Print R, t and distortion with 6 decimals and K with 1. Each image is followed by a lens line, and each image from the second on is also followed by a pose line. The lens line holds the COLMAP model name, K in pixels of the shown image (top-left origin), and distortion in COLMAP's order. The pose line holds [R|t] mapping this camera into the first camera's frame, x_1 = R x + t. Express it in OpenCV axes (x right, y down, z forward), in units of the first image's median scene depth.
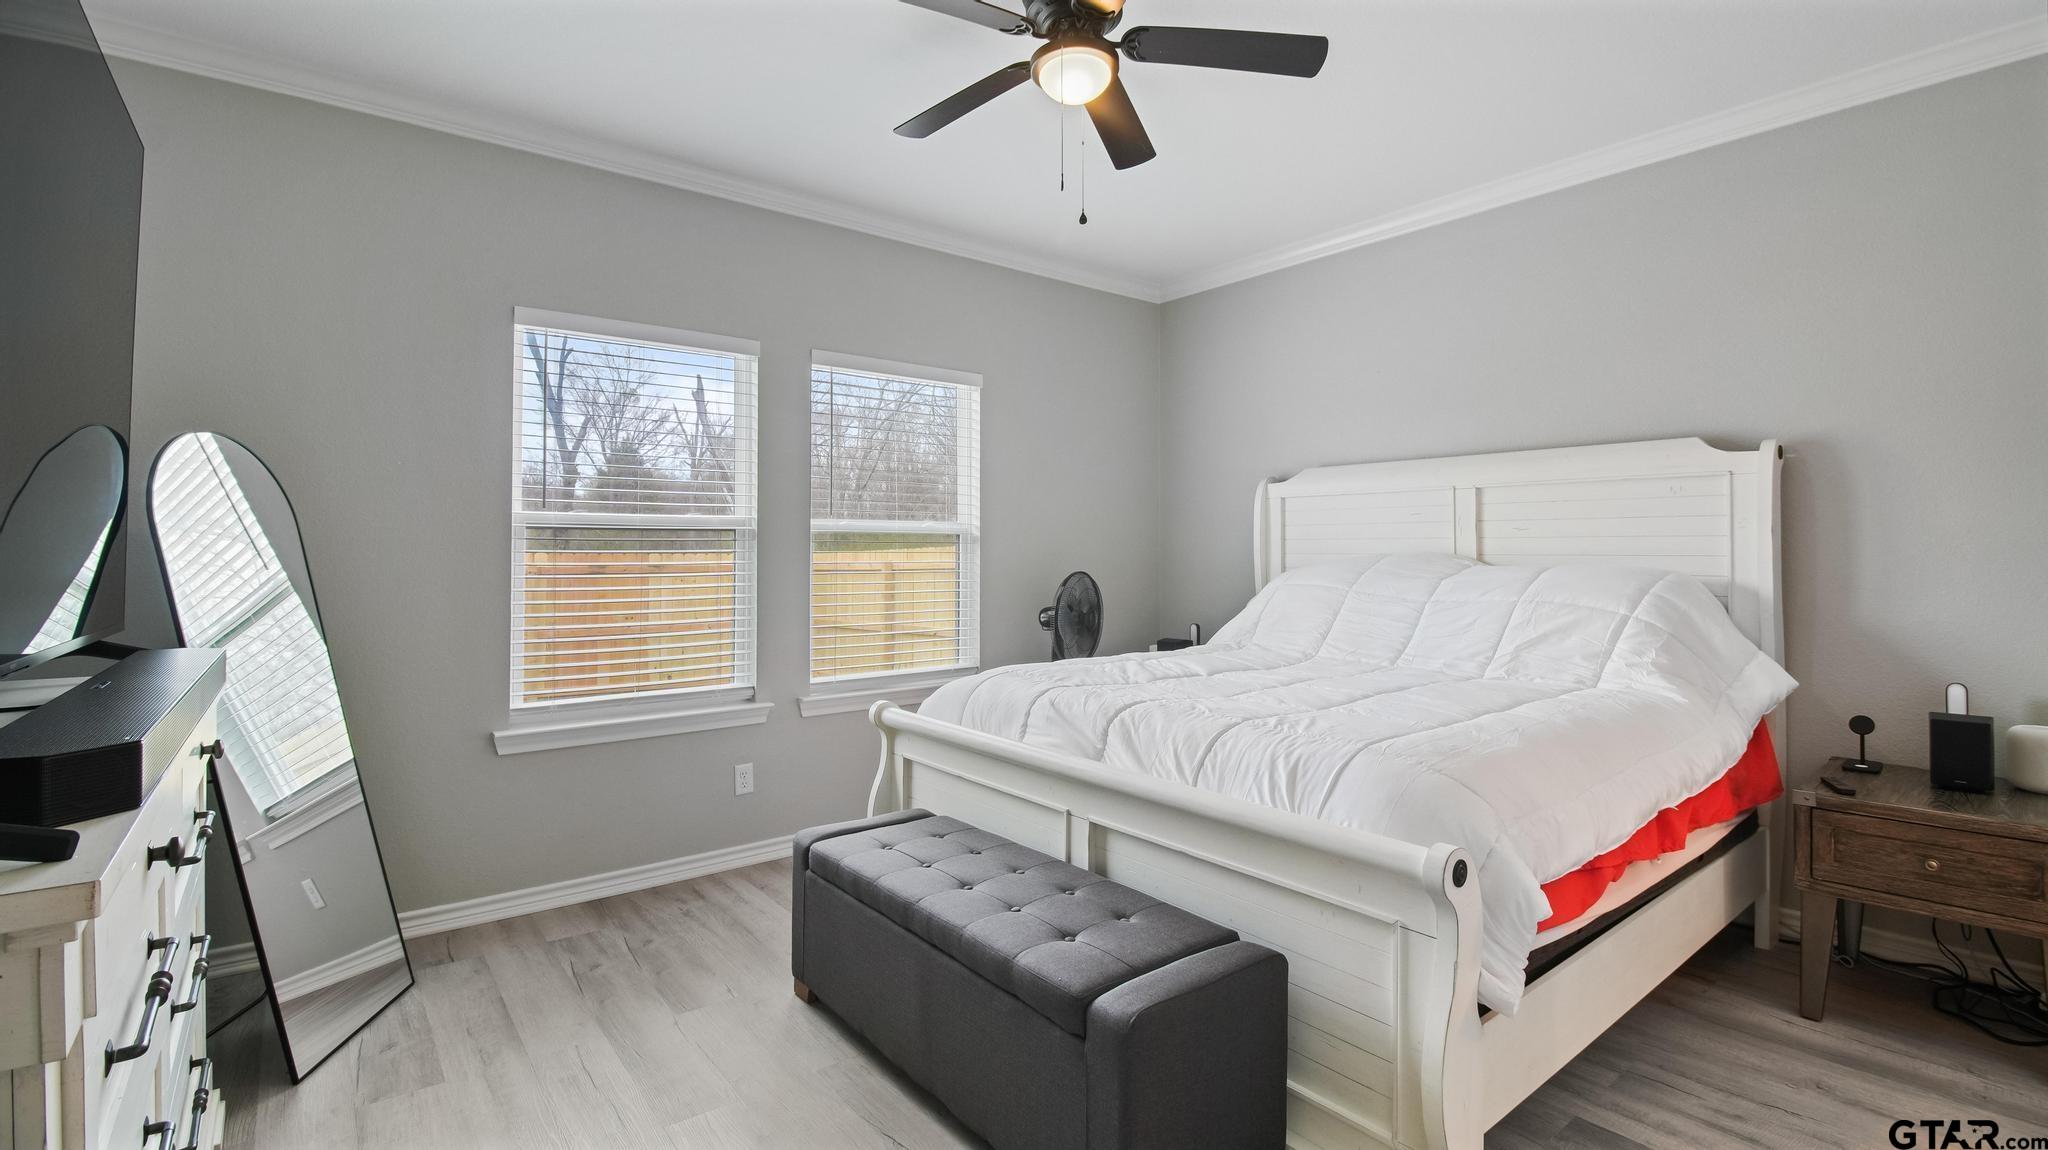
lens RADIAL K [[959.8, 0, 1017.6], [0, 959.8, 565.7], [0, 0, 1]] dist [-0.003151, -0.000458]
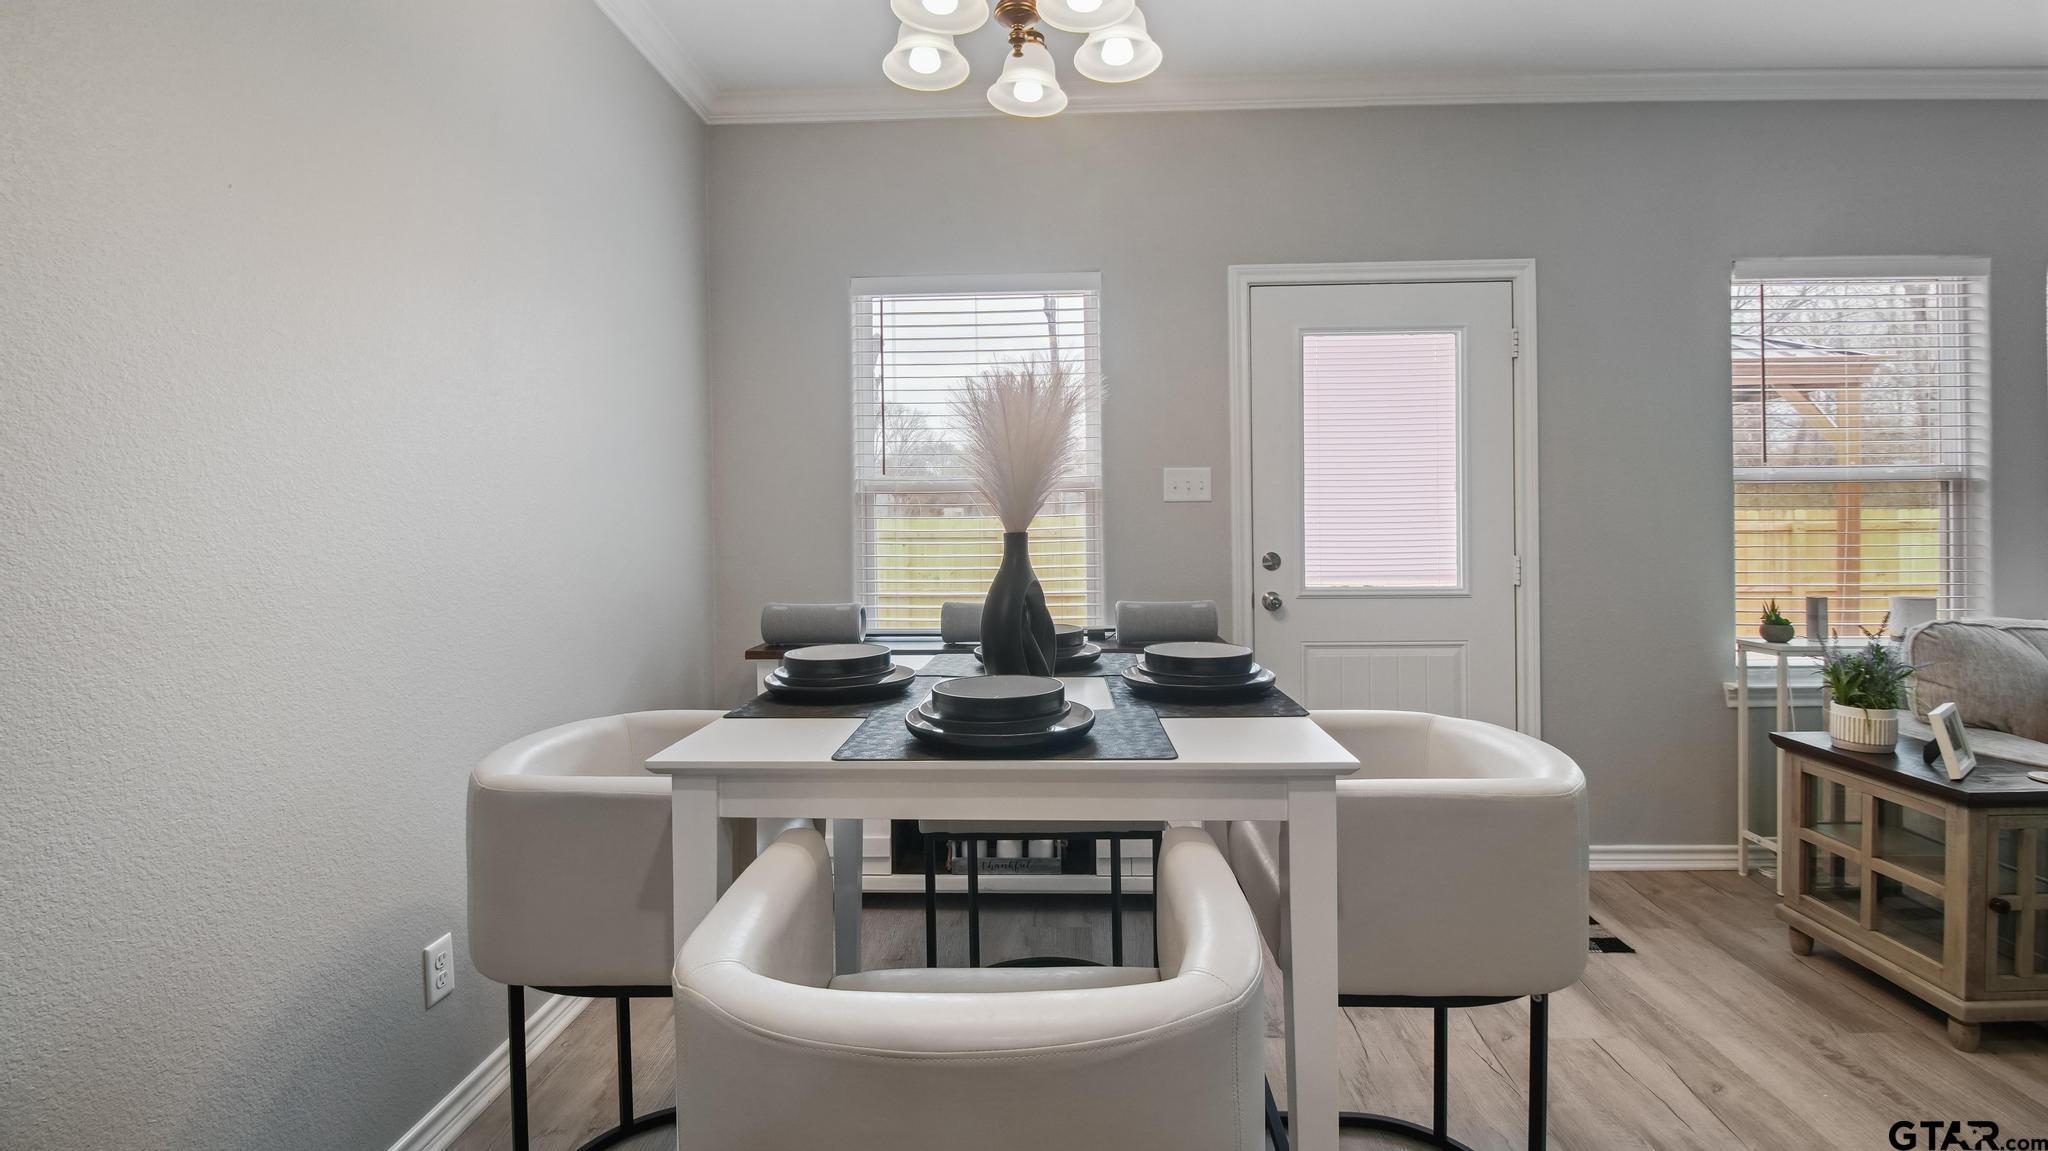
lens RADIAL K [[959.8, 0, 1017.6], [0, 959.8, 566.2], [0, 0, 1]] dist [-0.003151, -0.000458]
pose [[0.762267, 0.033889, -0.646375, -0.110021], [0.004550, 0.998323, 0.057707, -0.004135], [0.647247, -0.046929, 0.760835, -0.061697]]
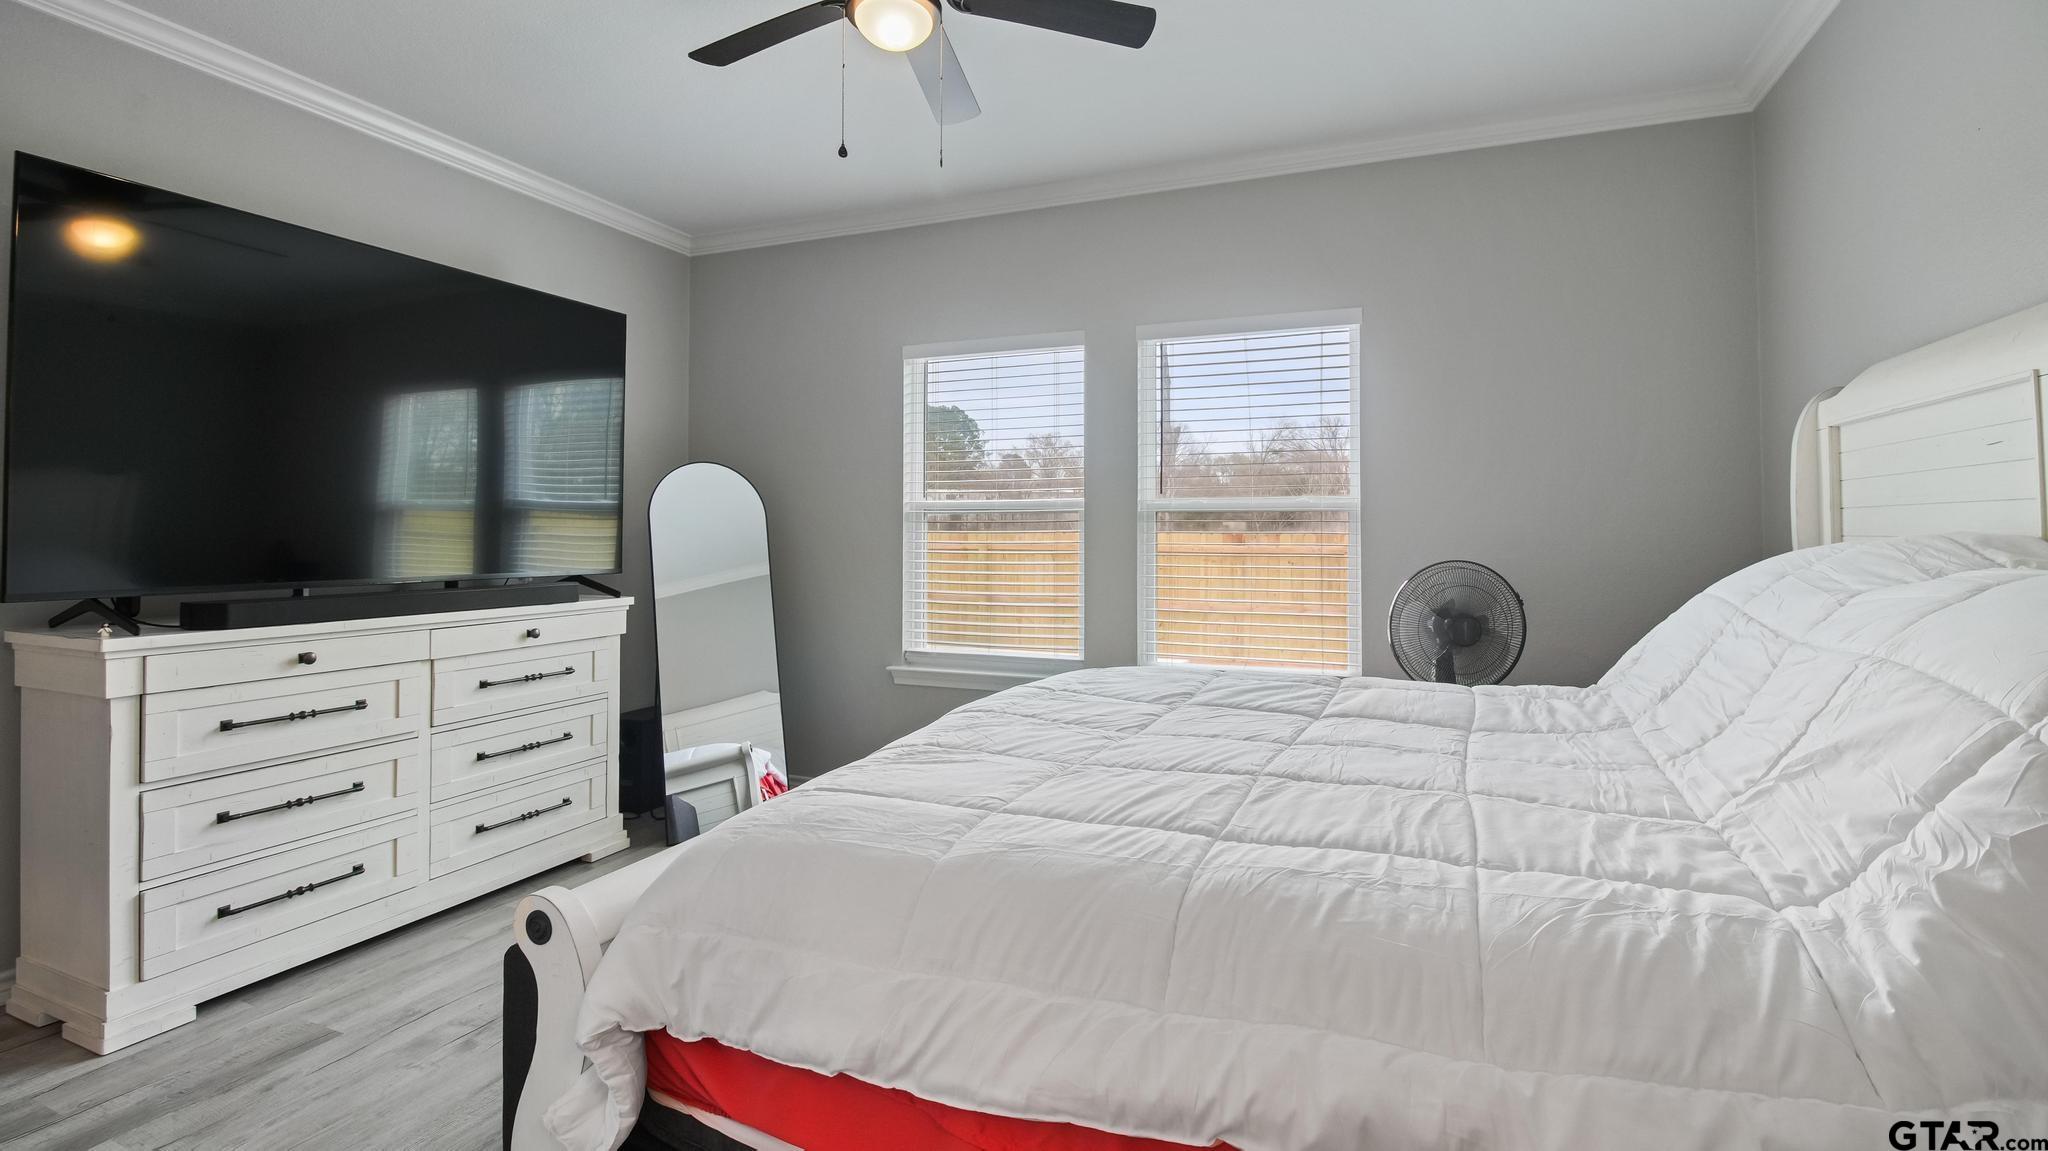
lens RADIAL K [[927.1, 0, 1024.0], [0, 927.1, 575.5], [0, 0, 1]] dist [-0.000975, -0.000062]
pose [[0.494241, 0.038947, -0.868452, 0.596682], [-0.013121, 0.999216, 0.037345, -0.004416], [0.869226, -0.007062, 0.494365, 0.454019]]
